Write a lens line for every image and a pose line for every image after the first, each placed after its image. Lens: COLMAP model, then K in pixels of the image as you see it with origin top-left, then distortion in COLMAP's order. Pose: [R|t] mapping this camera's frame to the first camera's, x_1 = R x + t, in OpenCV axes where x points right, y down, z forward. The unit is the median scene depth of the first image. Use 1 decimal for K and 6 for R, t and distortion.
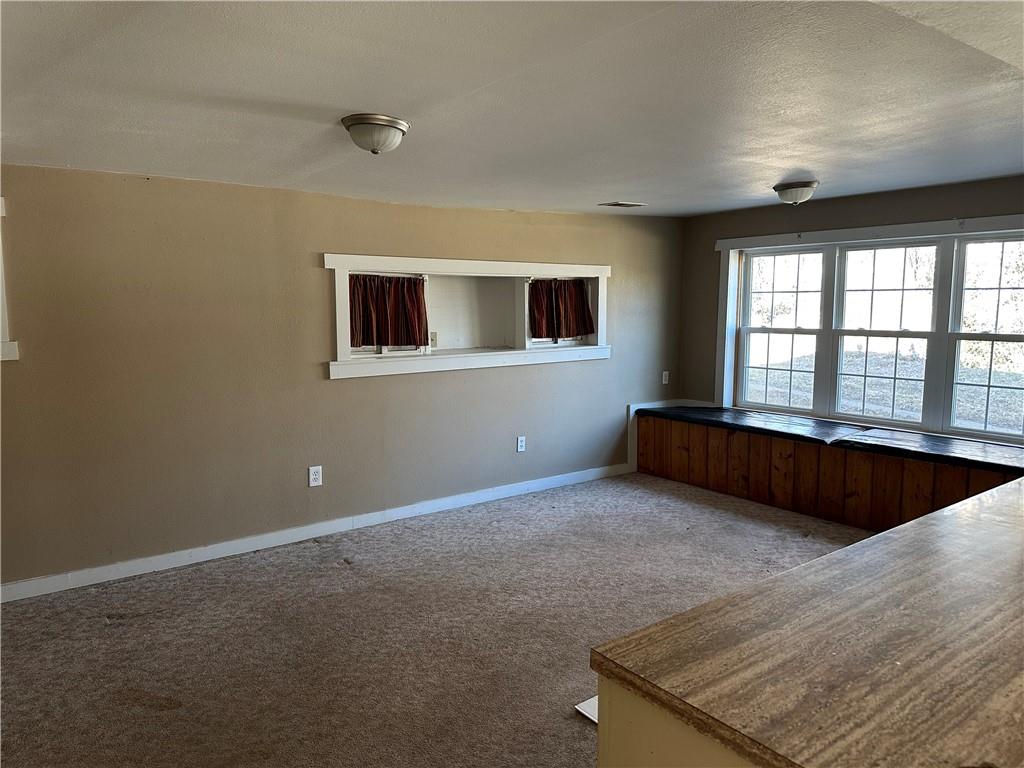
lens RADIAL K [[718.0, 0, 519.3], [0, 718.0, 385.9], [0, 0, 1]] dist [0.072428, -0.090017]
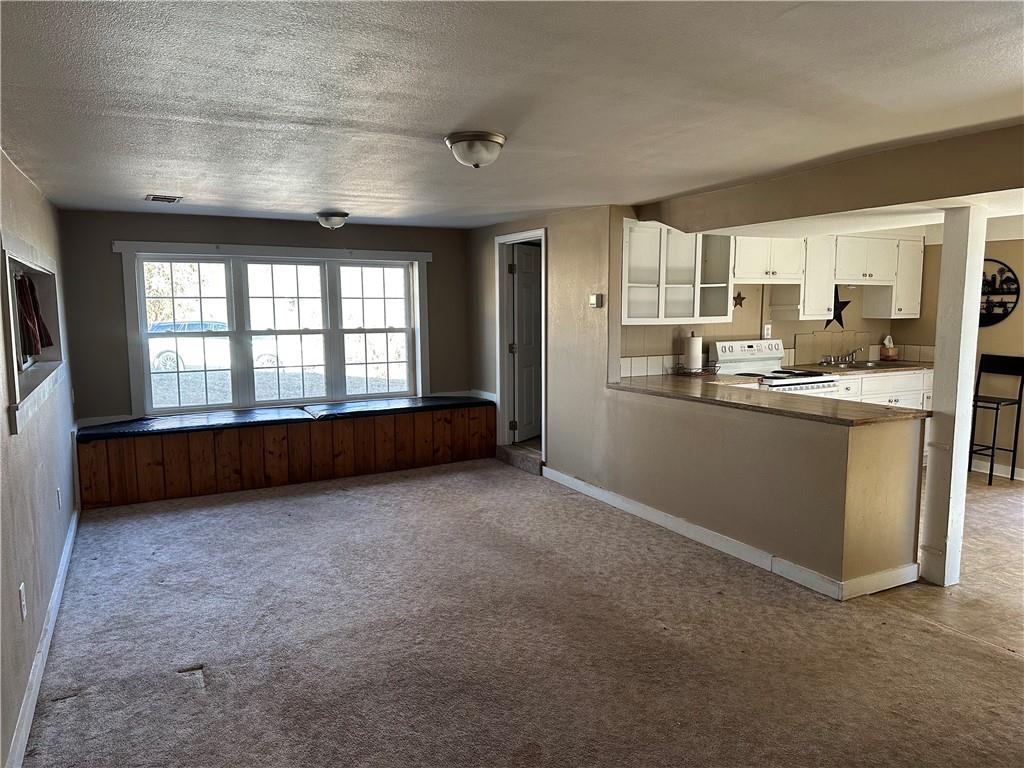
lens RADIAL K [[718.0, 0, 509.1], [0, 718.0, 386.7], [0, 0, 1]] dist [0.072428, -0.090017]
pose [[0.151564, -0.112928, 0.981975, -0.677882], [0.123049, 0.987880, 0.094614, -0.049173], [-0.980758, 0.106491, 0.163623, 0.426095]]
